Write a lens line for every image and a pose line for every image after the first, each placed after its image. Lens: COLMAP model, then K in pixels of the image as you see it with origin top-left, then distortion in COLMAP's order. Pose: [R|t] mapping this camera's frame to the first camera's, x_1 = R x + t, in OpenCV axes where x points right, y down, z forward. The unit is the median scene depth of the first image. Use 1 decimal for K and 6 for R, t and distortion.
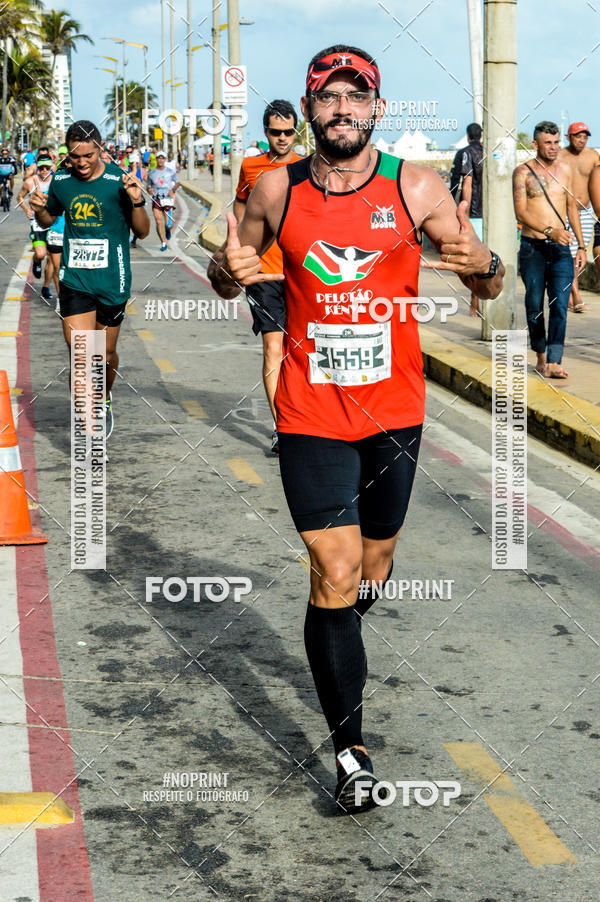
lens RADIAL K [[2529.3, 0, 333.7], [0, 2529.3, 482.8], [0, 0, 1]] dist [-0.103420, 0.000000]
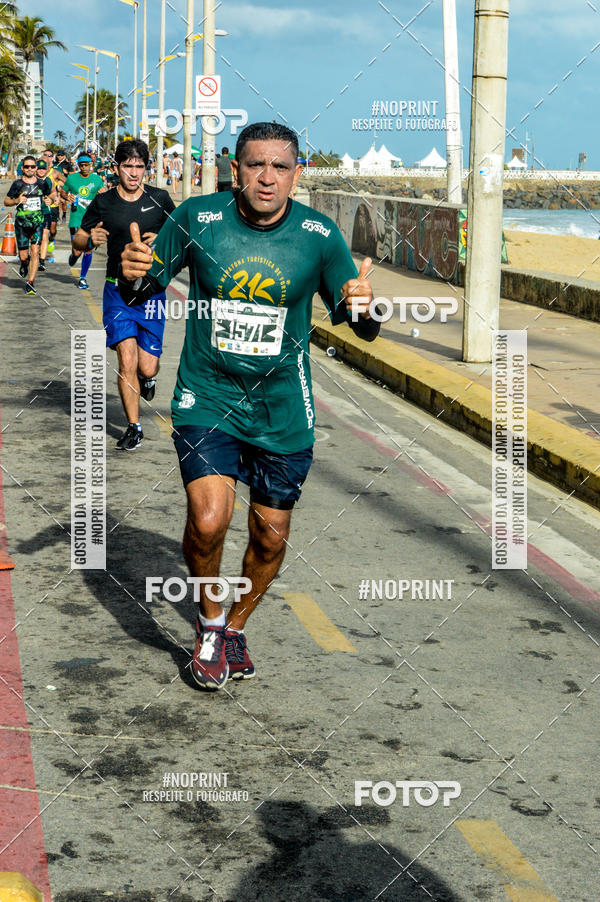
lens RADIAL K [[2529.3, 0, 319.0], [0, 2529.3, 375.7], [0, 0, 1]] dist [-0.103420, 0.000000]
pose [[0.999651, 0.024697, 0.009406, -0.008448], [-0.024225, 0.998584, -0.047356, -0.005517], [-0.010563, 0.047112, 0.998834, 0.046924]]
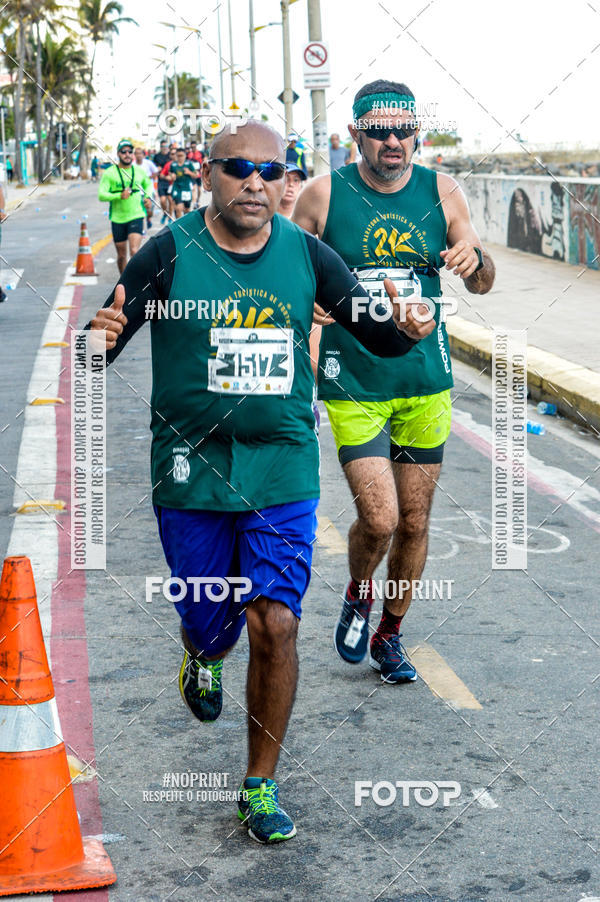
lens RADIAL K [[2726.0, 0, 321.9], [0, 2726.0, 450.3], [0, 0, 1]] dist [0.146071, 0.000000]
pose [[0.999183, -0.026238, -0.030733, -0.036946], [0.025623, 0.999466, -0.020259, -0.039894], [0.031248, 0.019455, 0.999322, 0.313879]]
